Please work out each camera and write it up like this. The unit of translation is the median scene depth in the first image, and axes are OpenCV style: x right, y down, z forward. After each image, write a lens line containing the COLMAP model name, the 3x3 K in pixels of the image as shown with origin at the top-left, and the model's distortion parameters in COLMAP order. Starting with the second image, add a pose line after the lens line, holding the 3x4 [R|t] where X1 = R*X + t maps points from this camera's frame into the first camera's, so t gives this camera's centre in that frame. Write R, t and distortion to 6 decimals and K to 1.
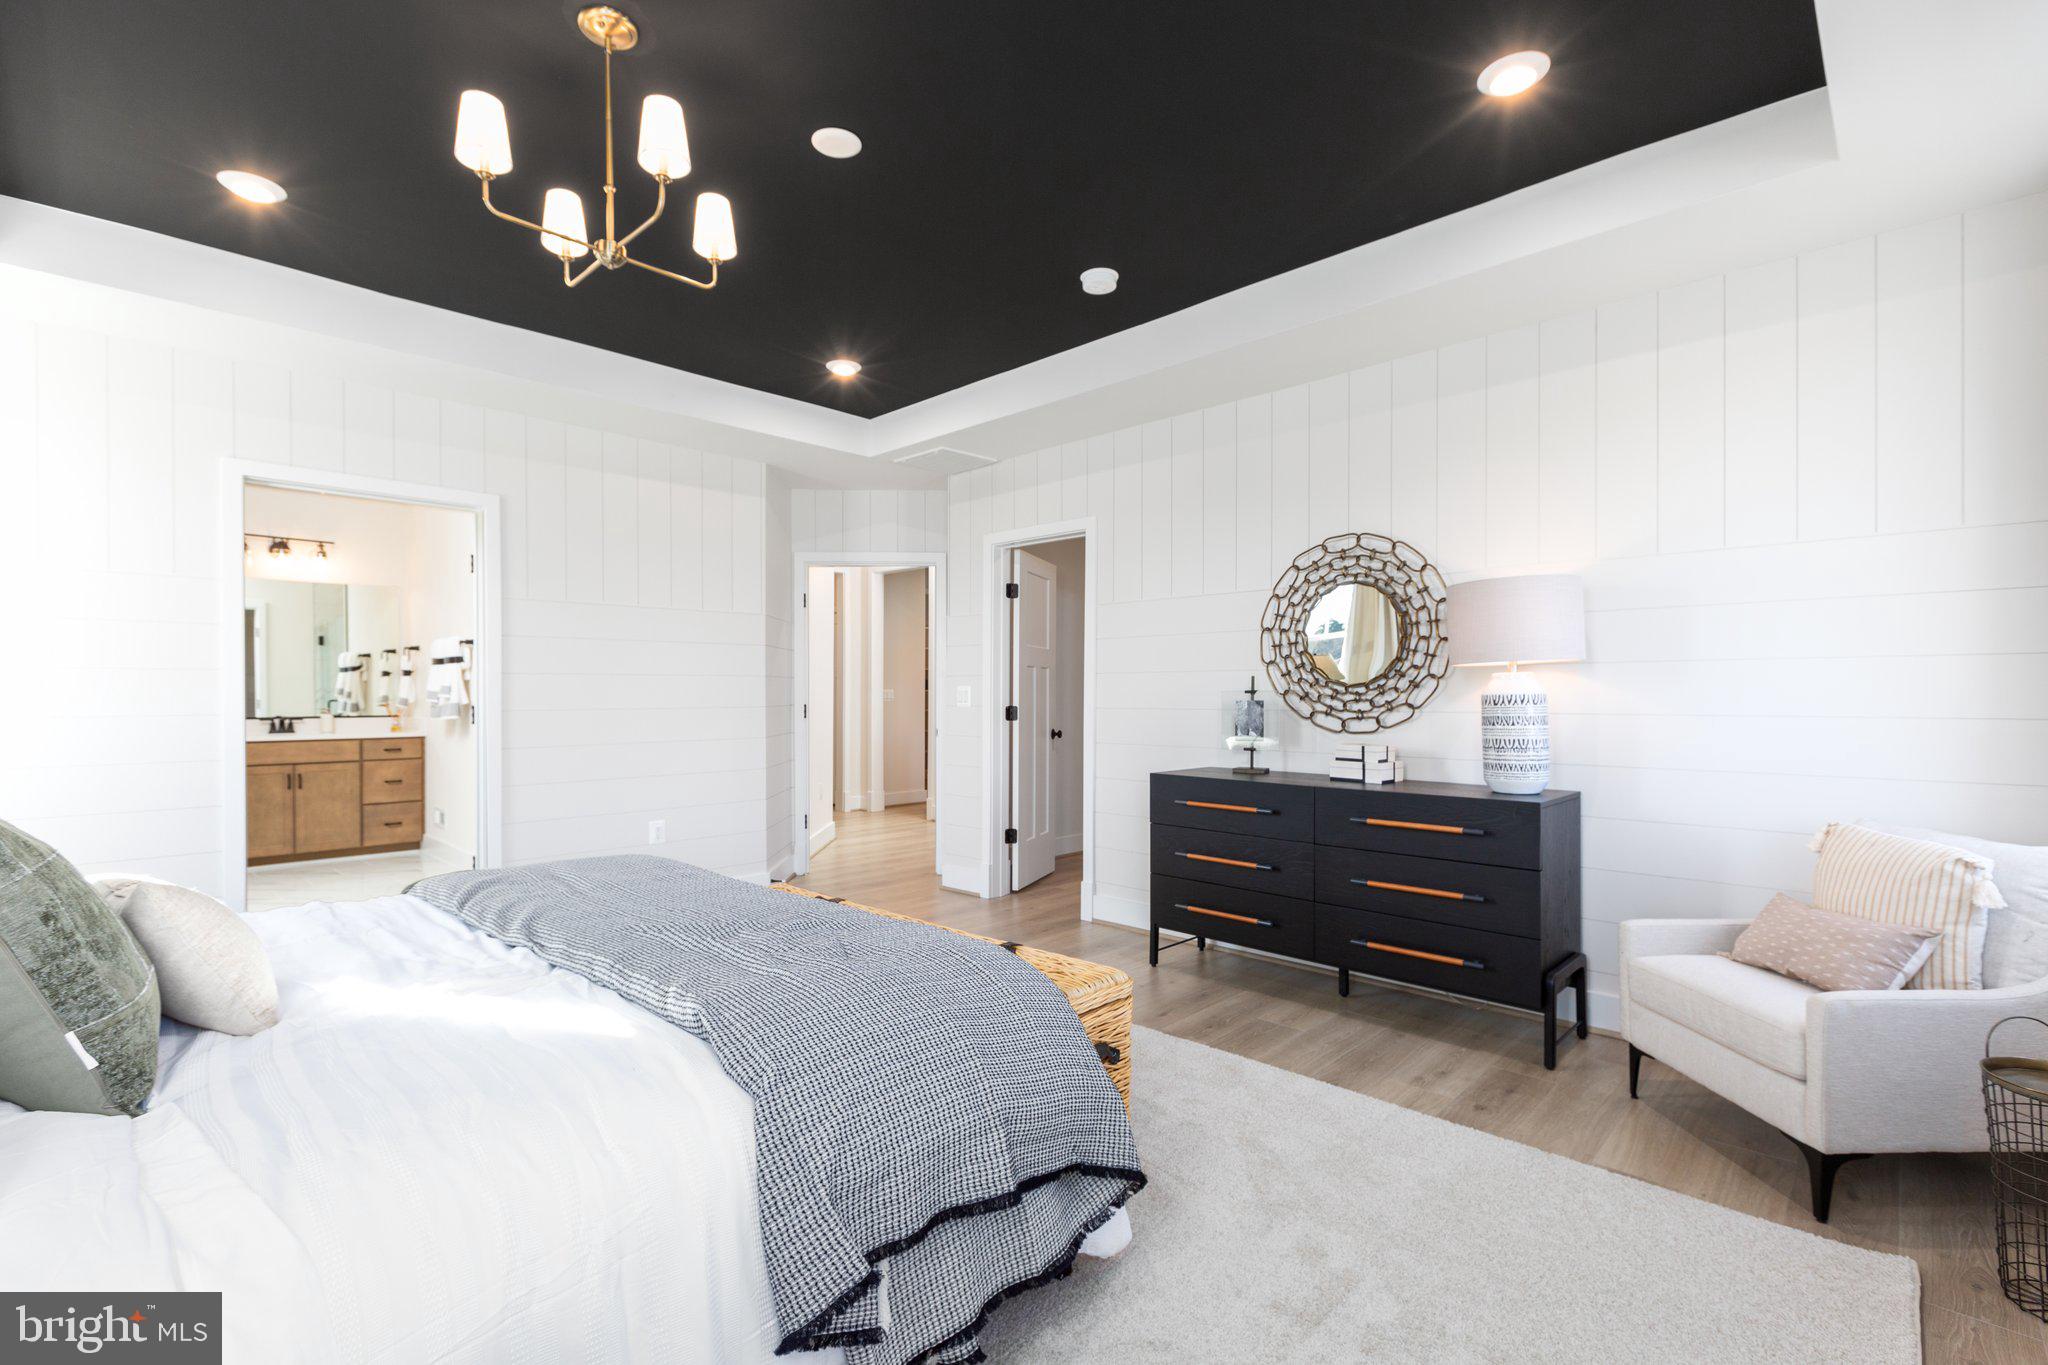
lens RADIAL K [[911.0, 0, 1019.9], [0, 911.0, 688.1], [0, 0, 1]] dist [0.002156, -0.001873]
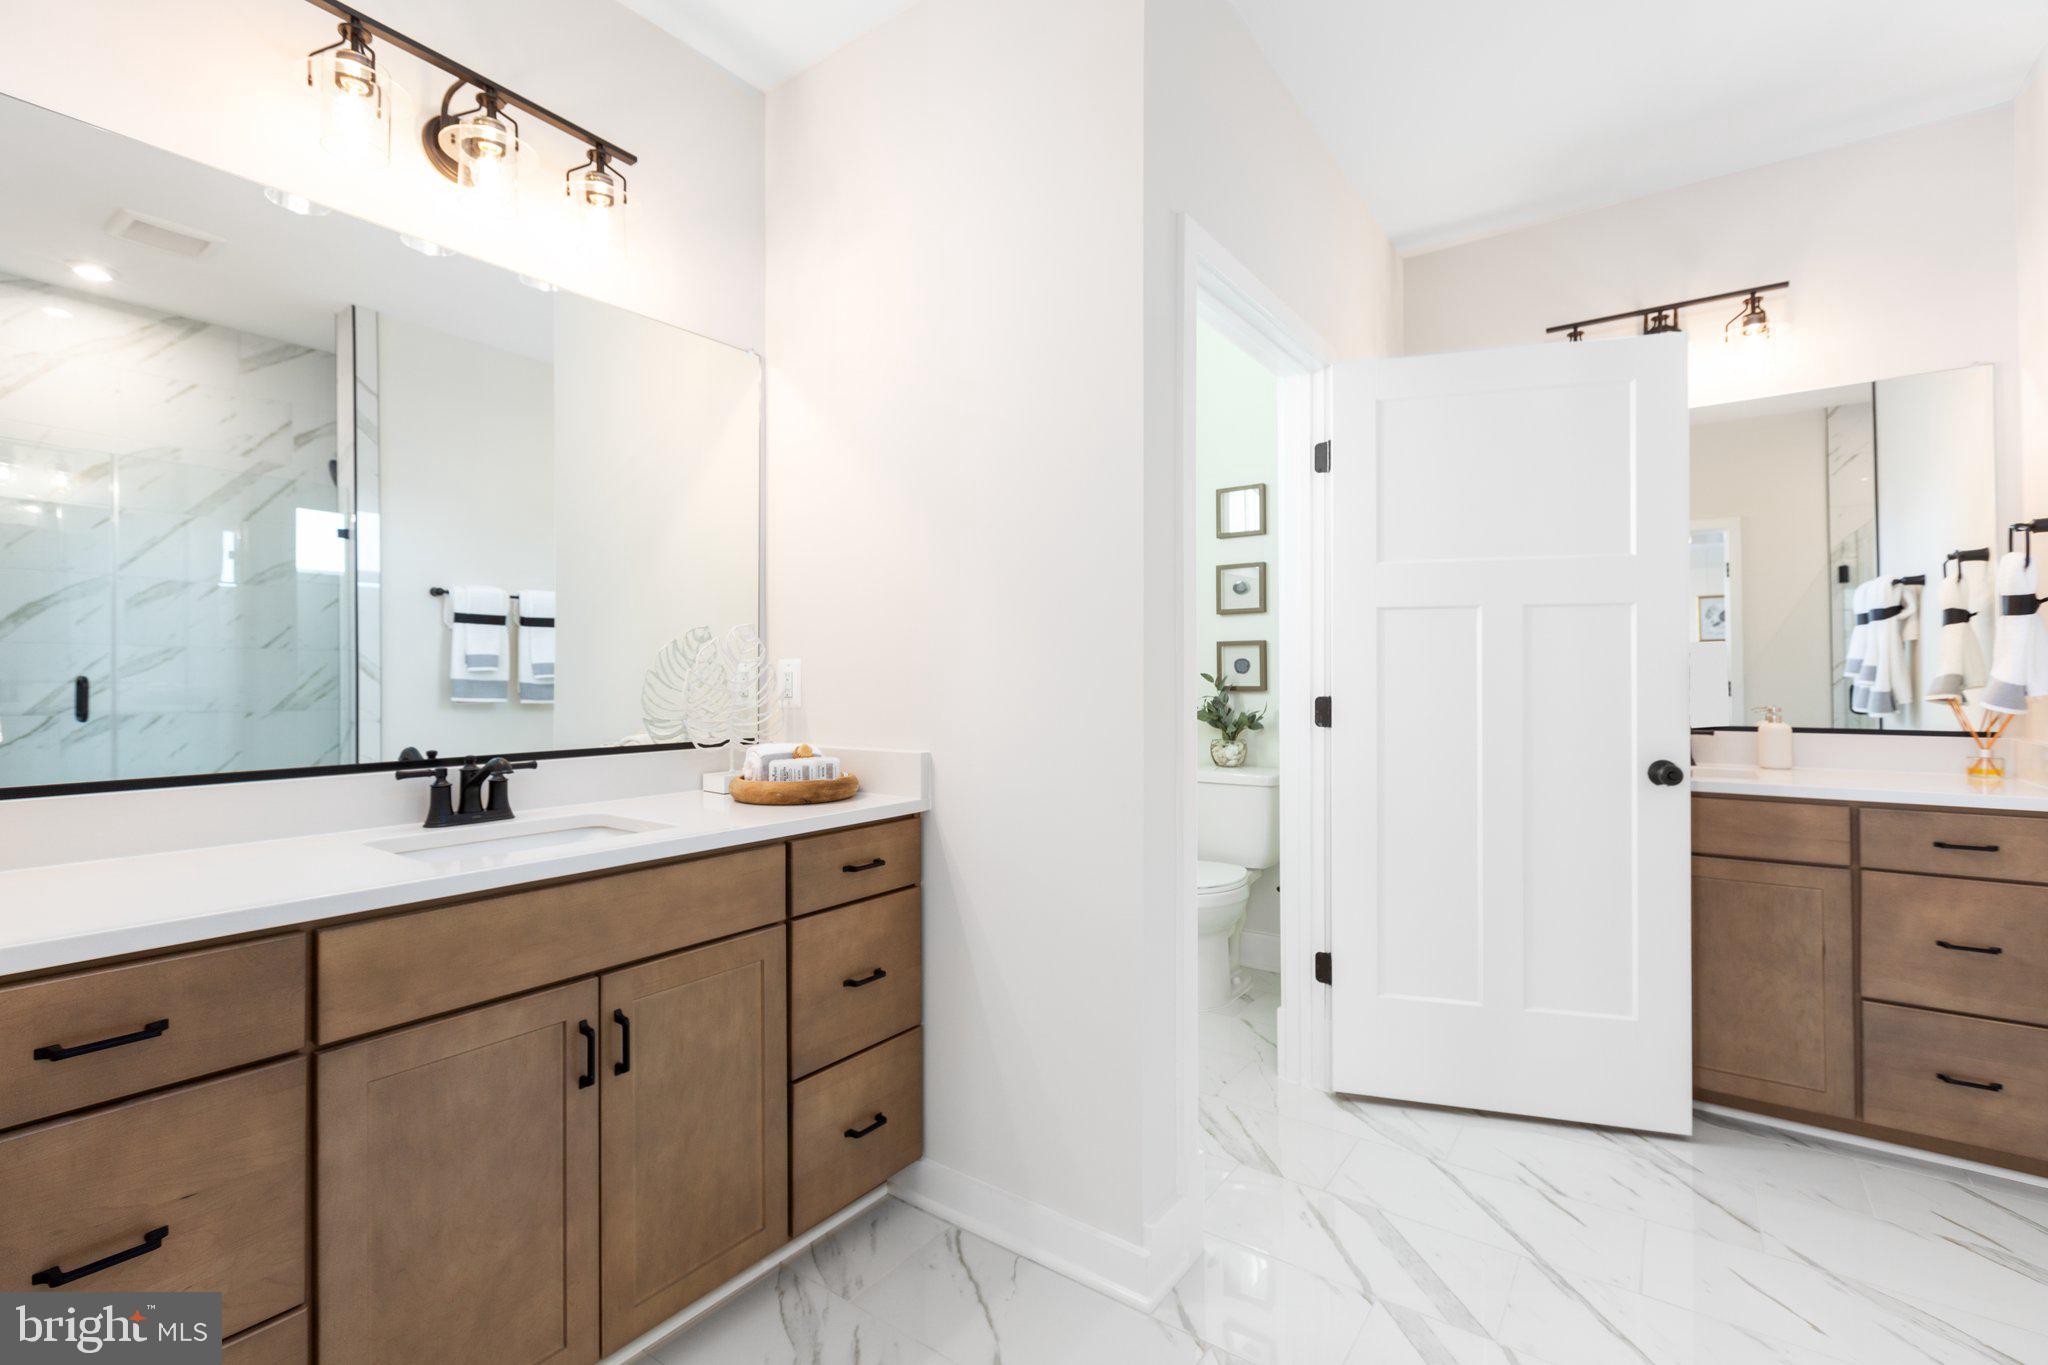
lens RADIAL K [[911.0, 0, 1017.5], [0, 911.0, 676.0], [0, 0, 1]] dist [0.002156, -0.001873]
pose [[0.127544, -0.000385, -0.991833, -0.377405], [0.011633, 0.999932, 0.001107, 0.003634], [0.991765, -0.011679, 0.127540, 0.574600]]
